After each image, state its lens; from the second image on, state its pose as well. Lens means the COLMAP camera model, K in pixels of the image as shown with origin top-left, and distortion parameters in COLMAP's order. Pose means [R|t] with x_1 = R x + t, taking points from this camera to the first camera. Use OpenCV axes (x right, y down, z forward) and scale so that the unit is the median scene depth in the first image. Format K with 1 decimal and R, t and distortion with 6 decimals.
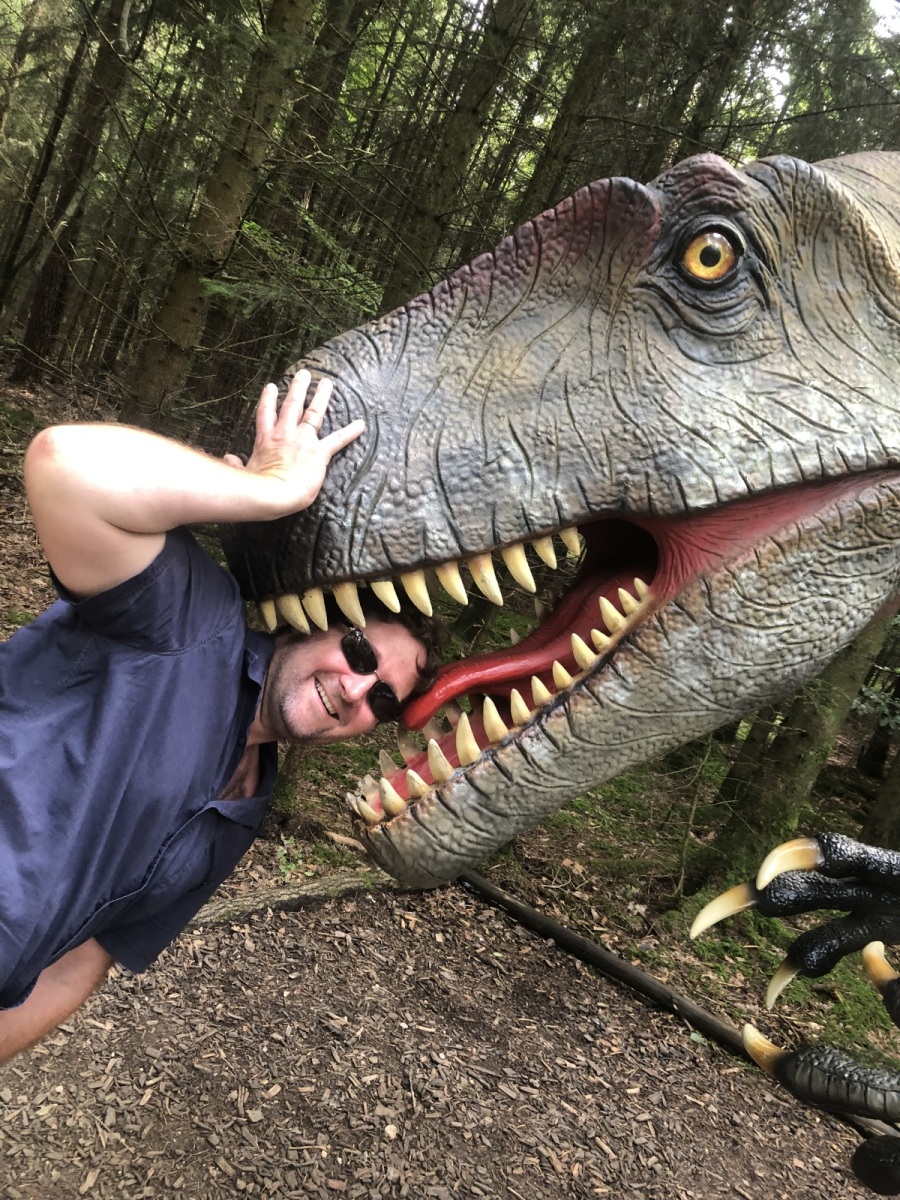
lens RADIAL K [[991.2, 0, 451.4], [0, 991.2, 602.3], [0, 0, 1]] dist [0.037314, -0.021757]
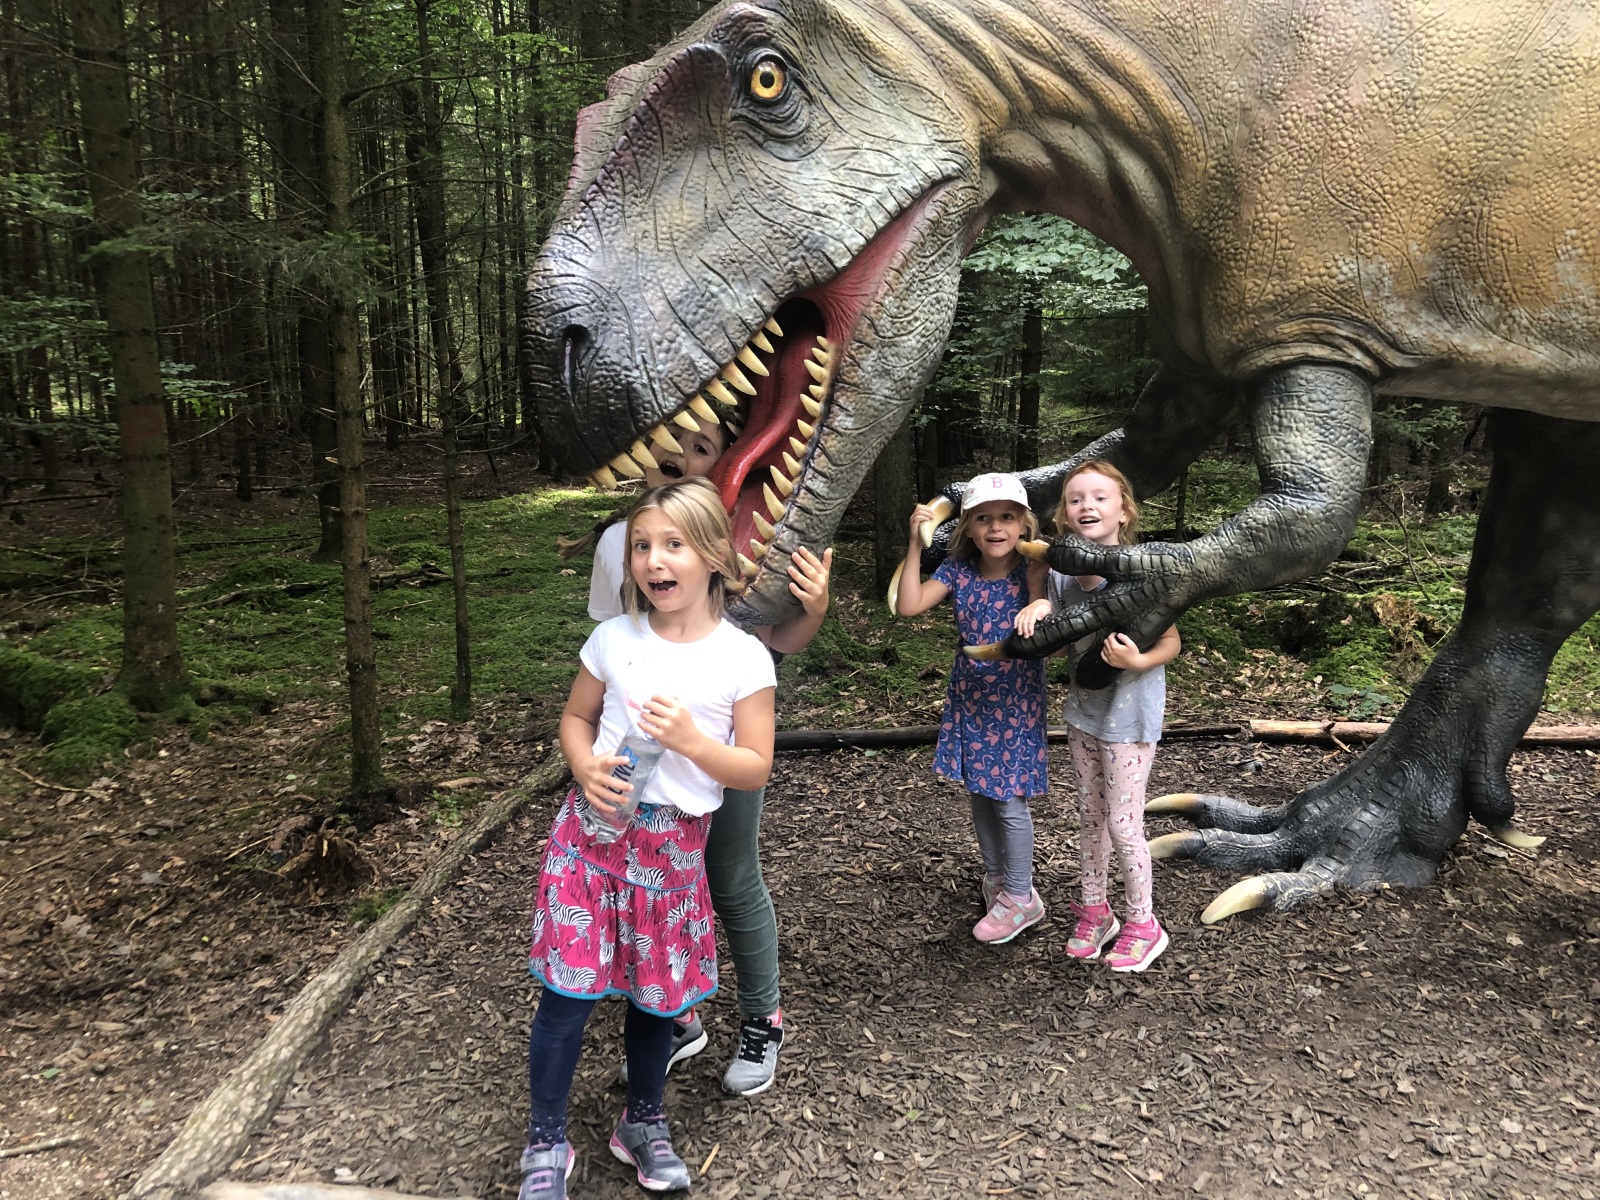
lens RADIAL K [[1321.6, 0, 799.7], [0, 1321.6, 598.7], [0, 0, 1]] dist [0.037314, -0.021757]
pose [[0.802850, -0.467397, 0.370097, -0.650944], [0.414205, 0.883788, 0.217607, -0.110106], [-0.428796, -0.021410, 0.903148, -0.576993]]
